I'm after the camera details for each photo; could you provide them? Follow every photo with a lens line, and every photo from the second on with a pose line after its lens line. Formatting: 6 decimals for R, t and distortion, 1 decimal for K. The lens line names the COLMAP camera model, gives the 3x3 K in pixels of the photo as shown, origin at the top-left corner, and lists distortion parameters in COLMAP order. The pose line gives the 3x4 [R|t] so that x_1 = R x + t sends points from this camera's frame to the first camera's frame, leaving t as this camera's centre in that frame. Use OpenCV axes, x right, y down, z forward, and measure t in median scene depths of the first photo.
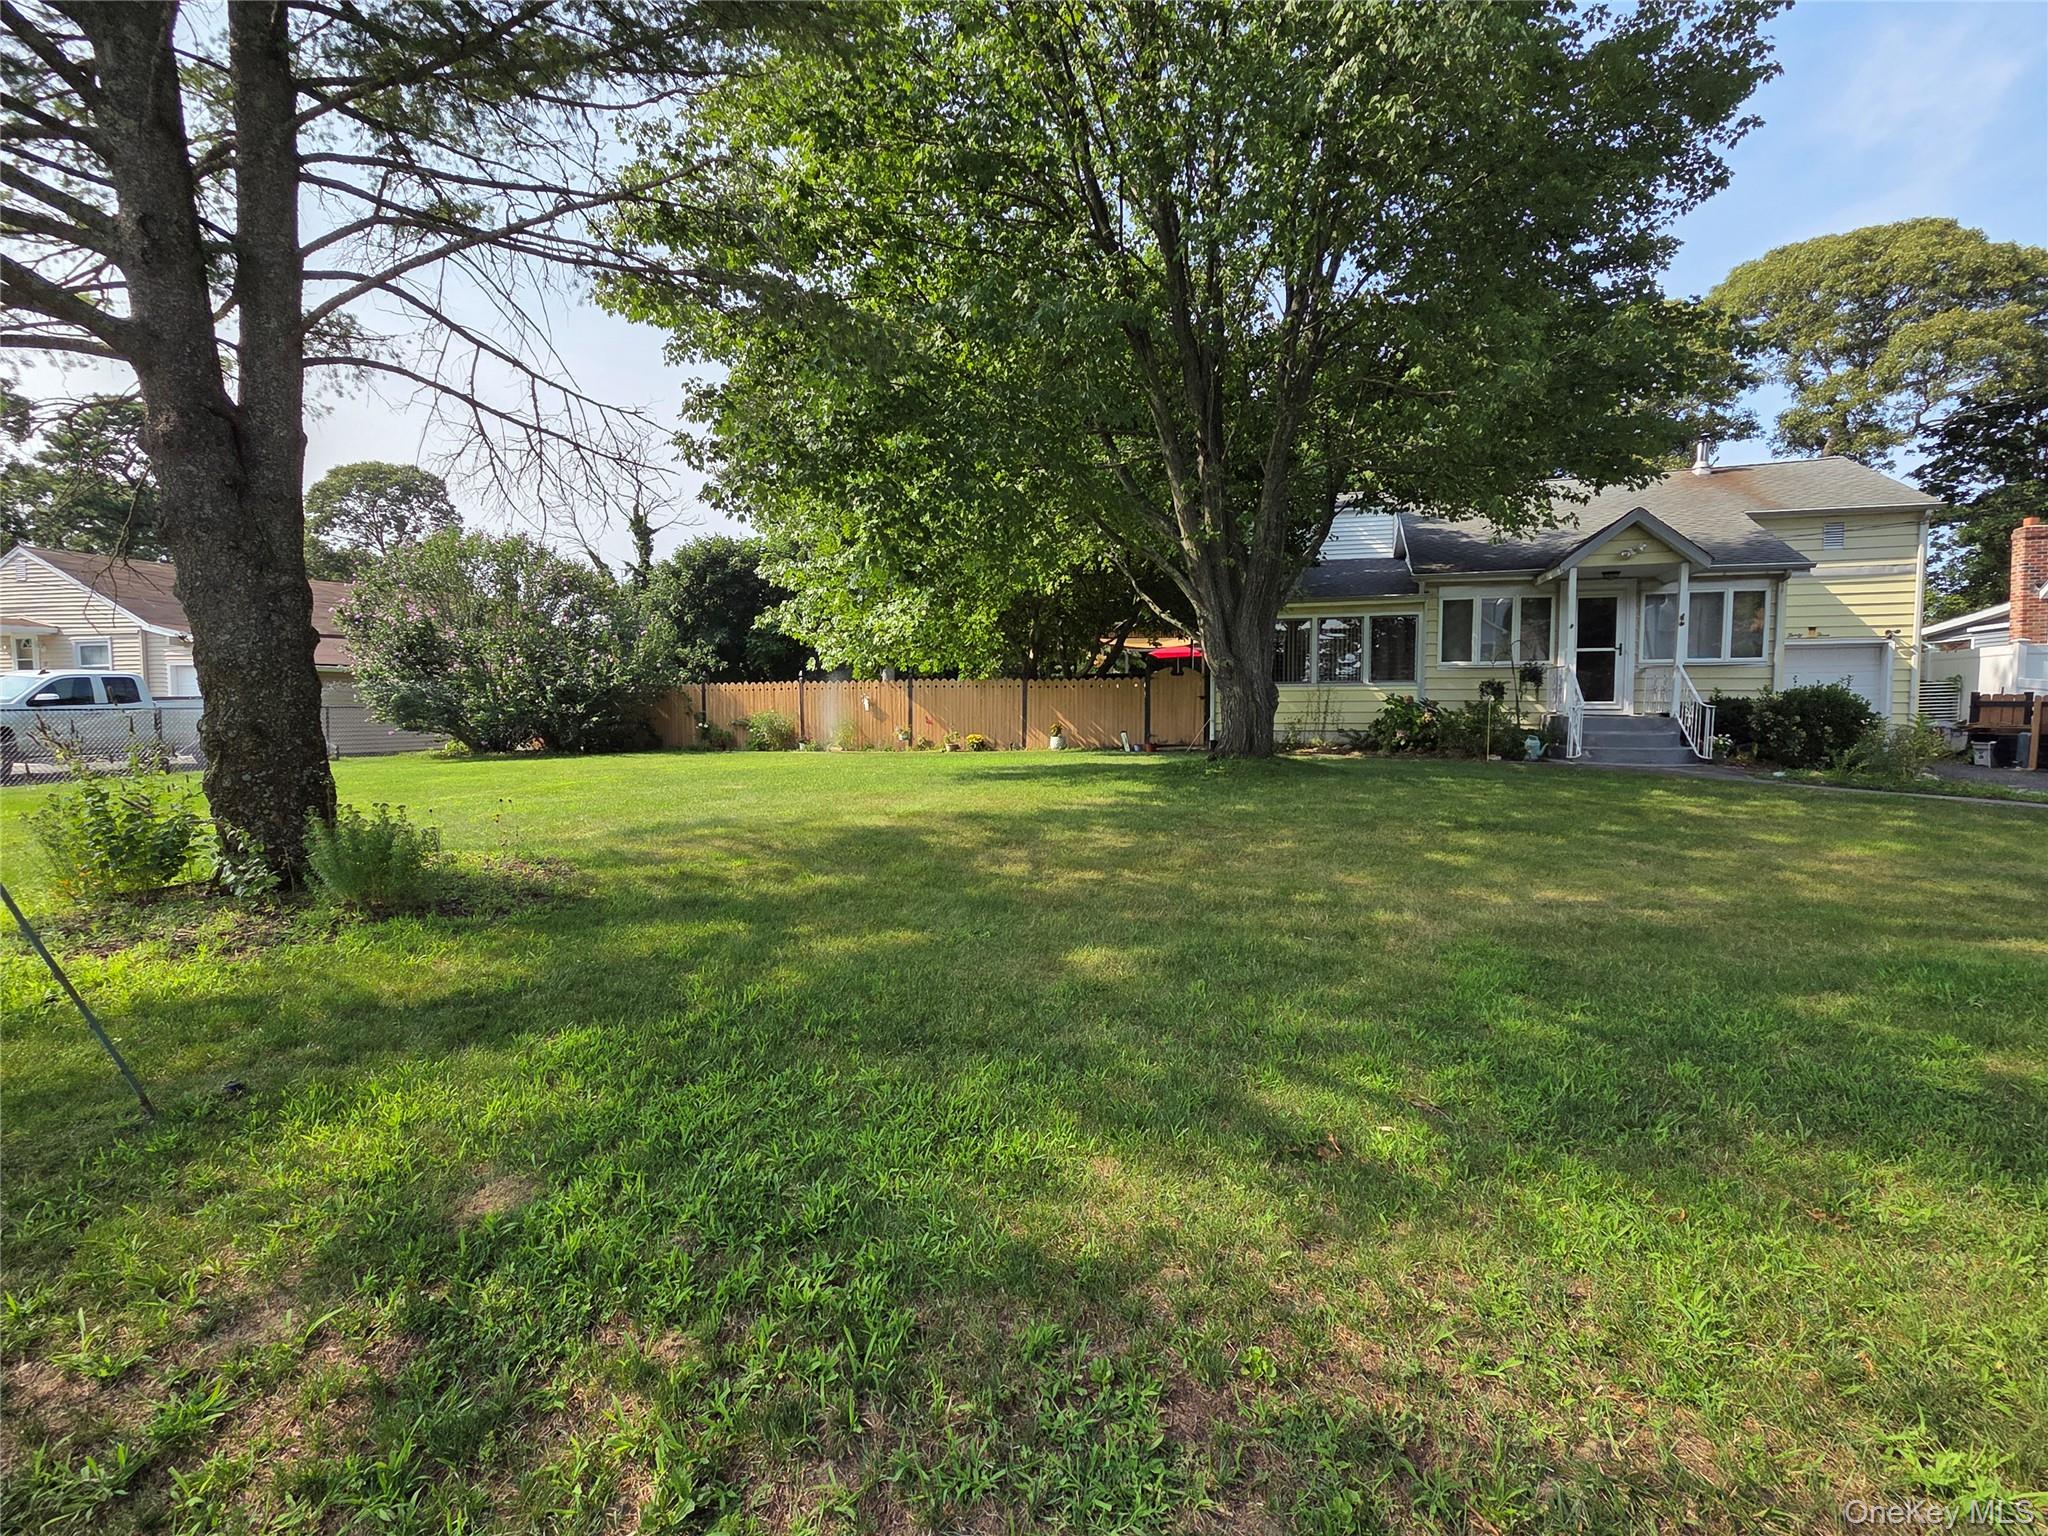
lens RADIAL K [[975.9, 0, 1028.3], [0, 975.9, 767.3], [0, 0, 1]] dist [-0.001395, 0.001537]
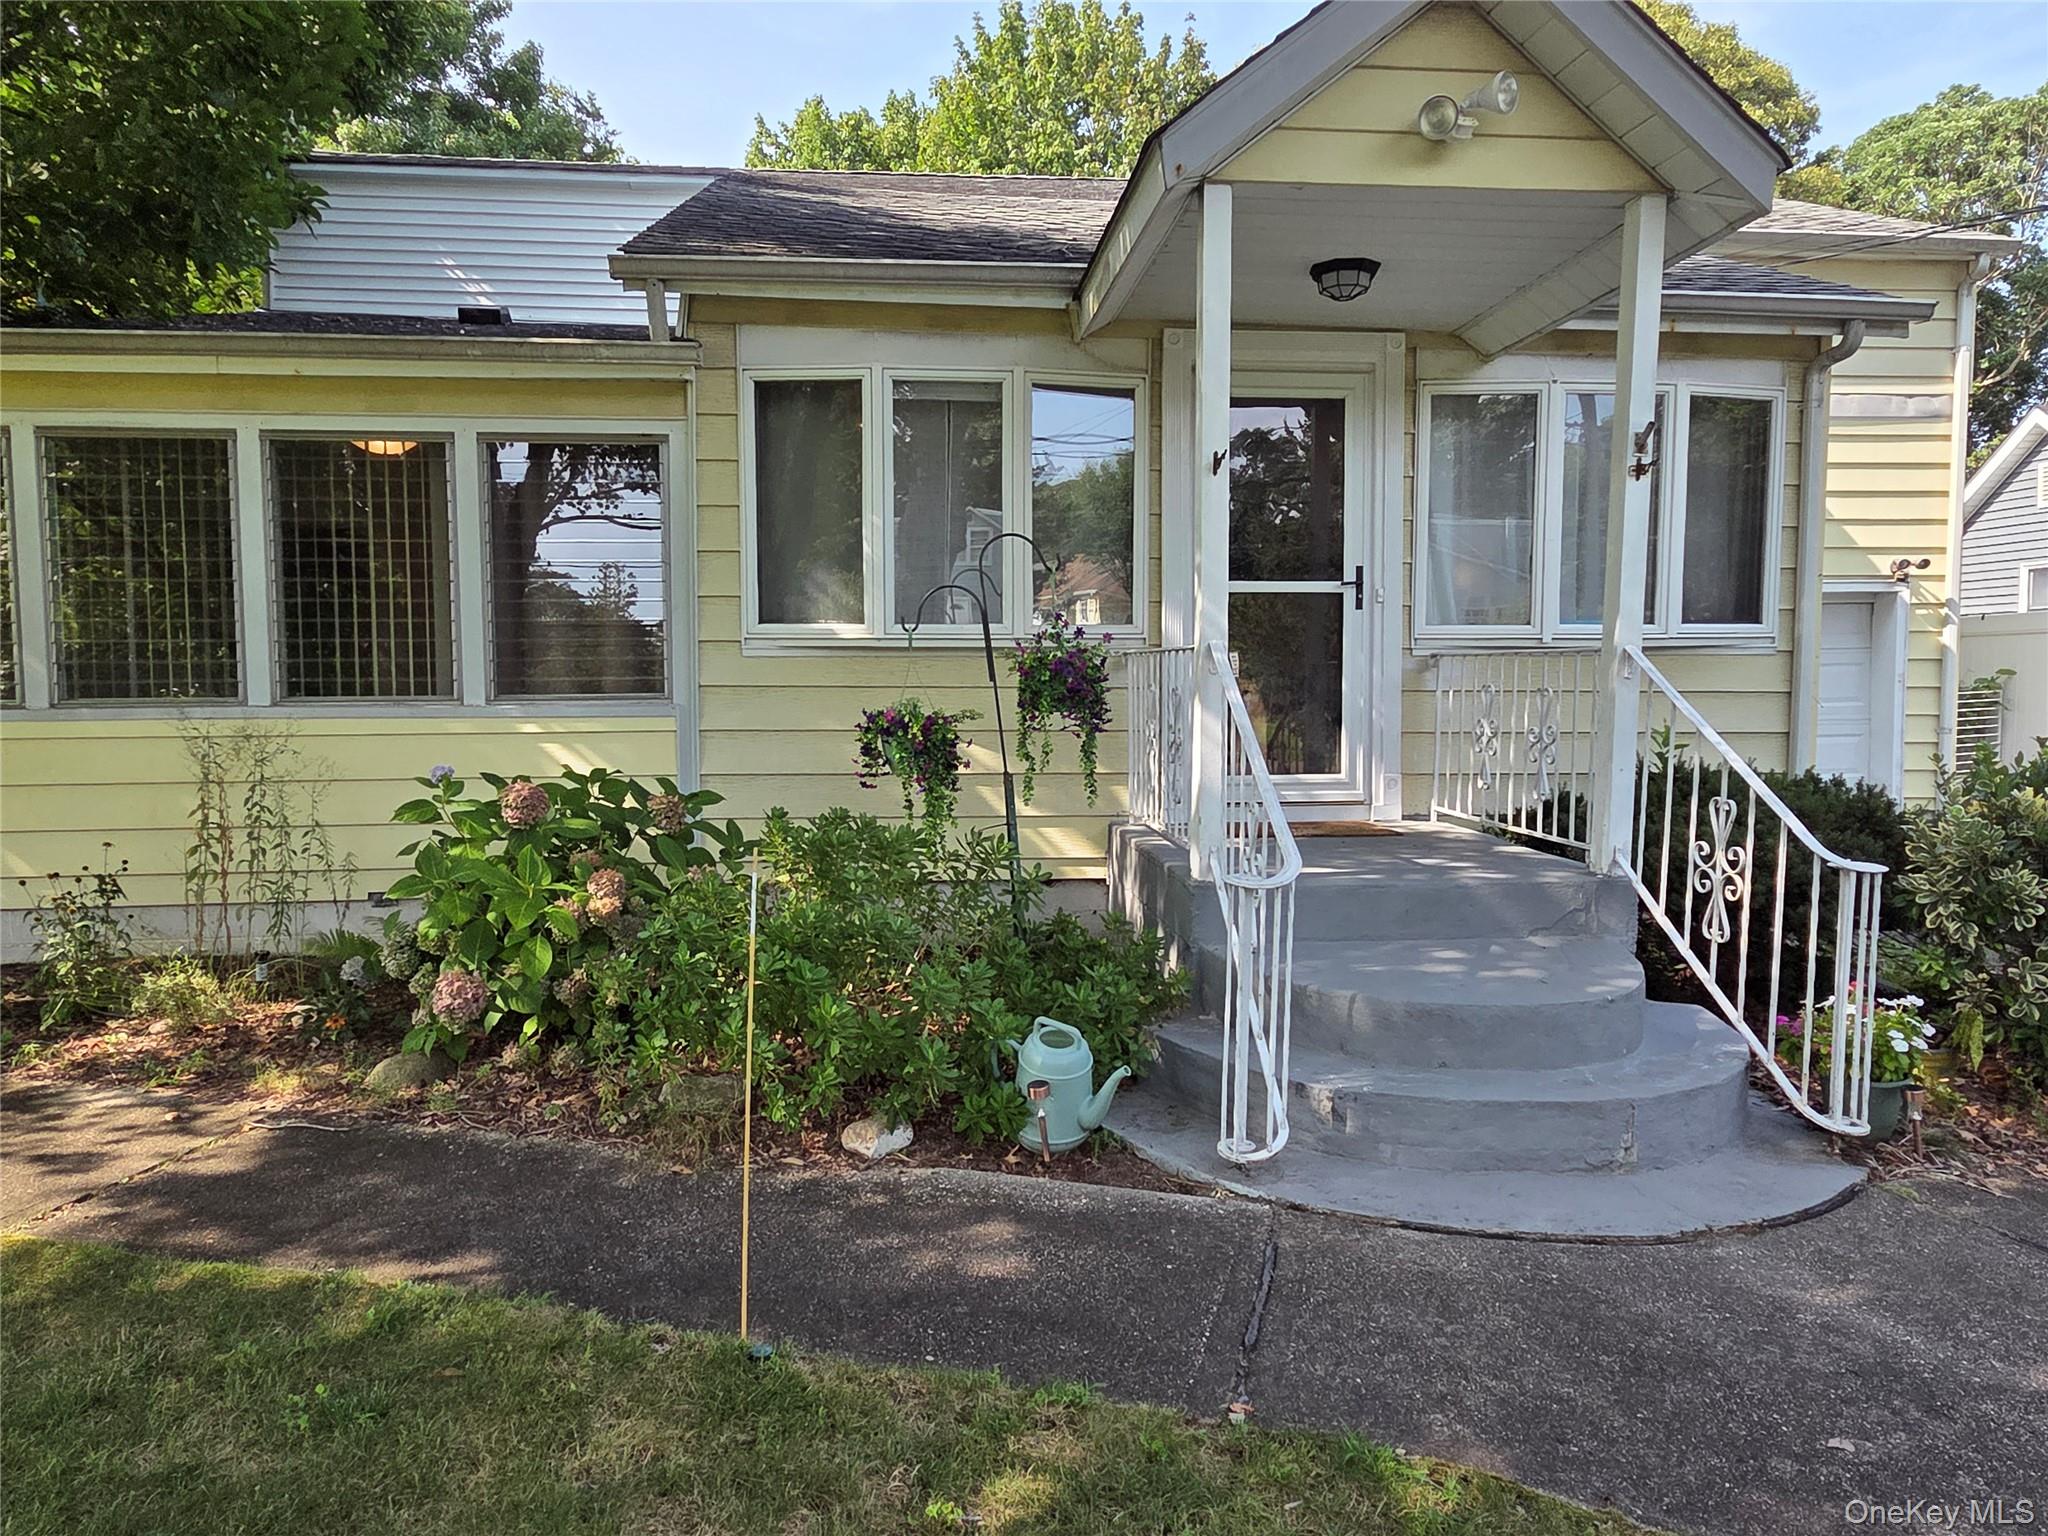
lens RADIAL K [[1332.9, 0, 1031.7], [0, 1332.9, 770.9], [0, 0, 1]] dist [0.008649, 0.001169]
pose [[0.921044, -0.027393, 0.388494, 0.389888], [0.026718, 0.999618, 0.007141, -0.077469], [-0.388541, 0.003803, 0.921424, 0.720238]]
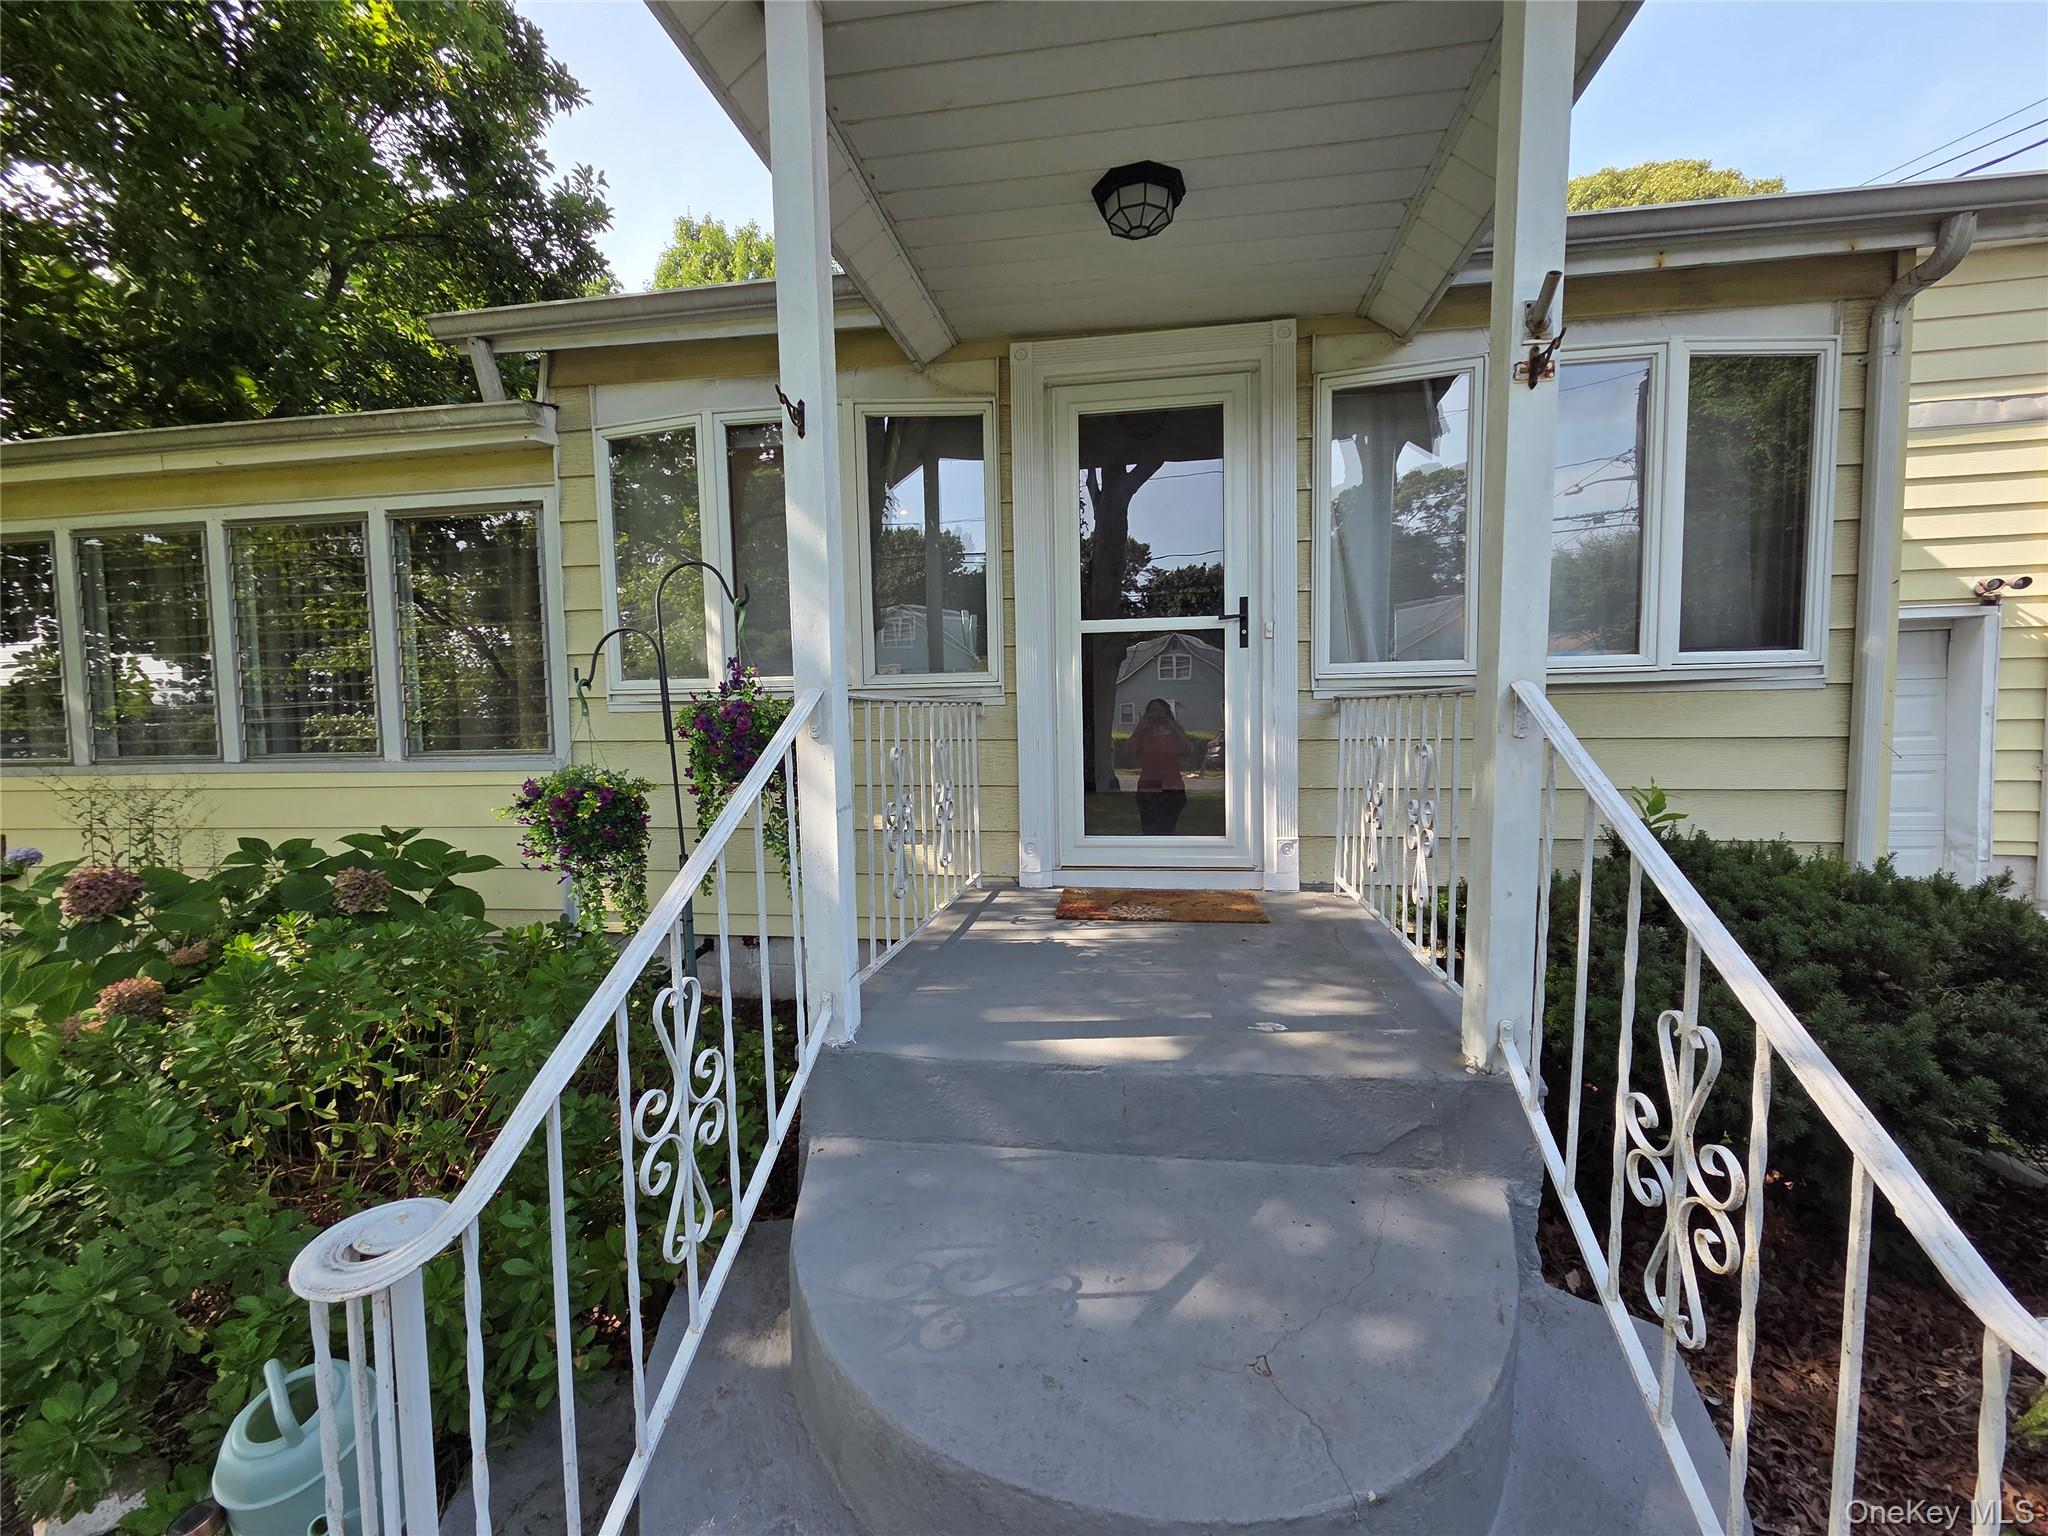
lens RADIAL K [[831.2, 0, 1028.1], [0, 831.2, 764.2], [0, 0, 1]] dist [0.003764, -0.000779]
pose [[0.989154, -0.022803, 0.145101, 0.550425], [0.024140, 0.999681, -0.007460, -0.089806], [-0.144885, 0.010881, 0.989389, 0.846118]]
